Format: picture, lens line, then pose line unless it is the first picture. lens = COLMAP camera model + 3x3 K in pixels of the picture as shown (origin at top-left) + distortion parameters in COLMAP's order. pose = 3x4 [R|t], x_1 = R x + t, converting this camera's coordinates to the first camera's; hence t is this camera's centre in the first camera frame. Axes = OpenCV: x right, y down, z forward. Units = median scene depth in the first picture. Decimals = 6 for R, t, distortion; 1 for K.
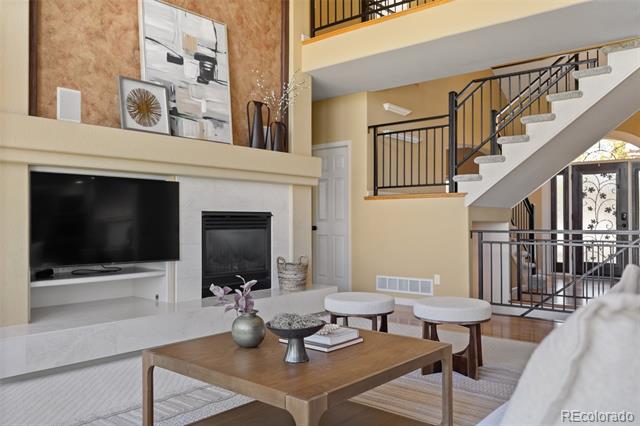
lens RADIAL K [[516.1, 0, 319.4], [0, 516.1, 212.2], [0, 0, 1]] dist [0.000585, 0.002780]
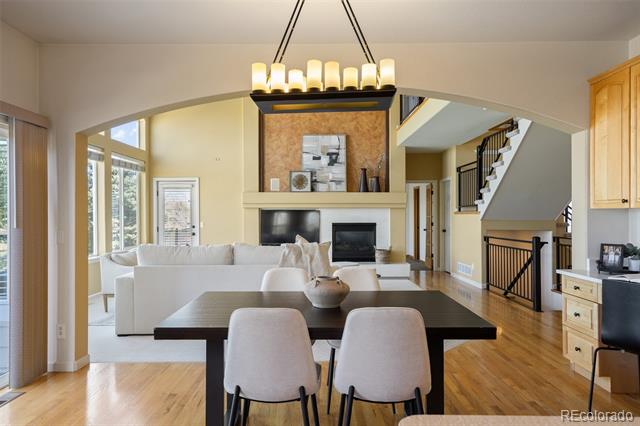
lens RADIAL K [[442.7, 0, 318.2], [0, 442.7, 214.8], [0, 0, 1]] dist [-0.005354, -0.001249]
pose [[0.668147, -0.005521, -0.744008, 1.162763], [0.013348, 0.999900, 0.004567, -0.047658], [0.743909, -0.012983, 0.668155, -0.320574]]
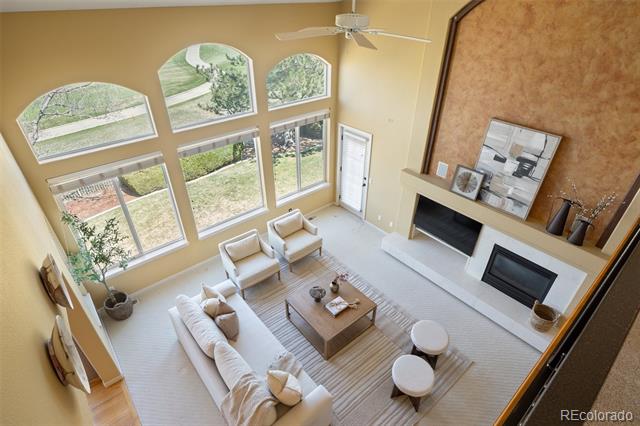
lens RADIAL K [[335.4, 0, 318.5], [0, 335.4, 213.8], [0, 0, 1]] dist [-0.019476, -0.001050]
pose [[-0.155208, 0.551718, -0.819462, 0.710449], [0.012360, 0.830533, 0.556832, -0.705146], [0.987805, 0.076296, -0.135724, 0.577461]]
